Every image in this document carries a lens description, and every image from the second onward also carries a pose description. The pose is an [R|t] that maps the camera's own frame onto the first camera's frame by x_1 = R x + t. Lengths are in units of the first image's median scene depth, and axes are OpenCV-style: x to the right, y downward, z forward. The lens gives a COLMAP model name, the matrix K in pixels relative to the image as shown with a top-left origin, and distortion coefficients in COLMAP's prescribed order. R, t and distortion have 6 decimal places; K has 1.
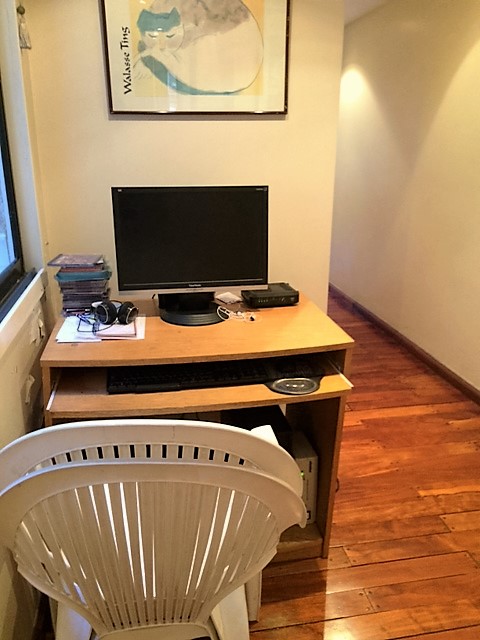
lens RADIAL K [[548.4, 0, 240.1], [0, 548.4, 320.3], [0, 0, 1]] dist [-0.002821, -0.005749]
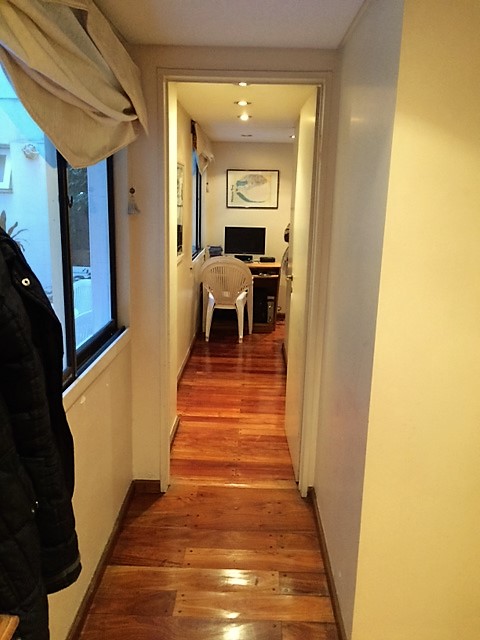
lens RADIAL K [[548.4, 0, 239.3], [0, 548.4, 320.2], [0, 0, 1]] dist [-0.002821, -0.005749]
pose [[0.977983, 0.073267, -0.195400, 0.618623], [-0.090937, 0.992388, -0.083041, 0.670620], [0.187828, 0.098981, 0.977202, -2.499818]]
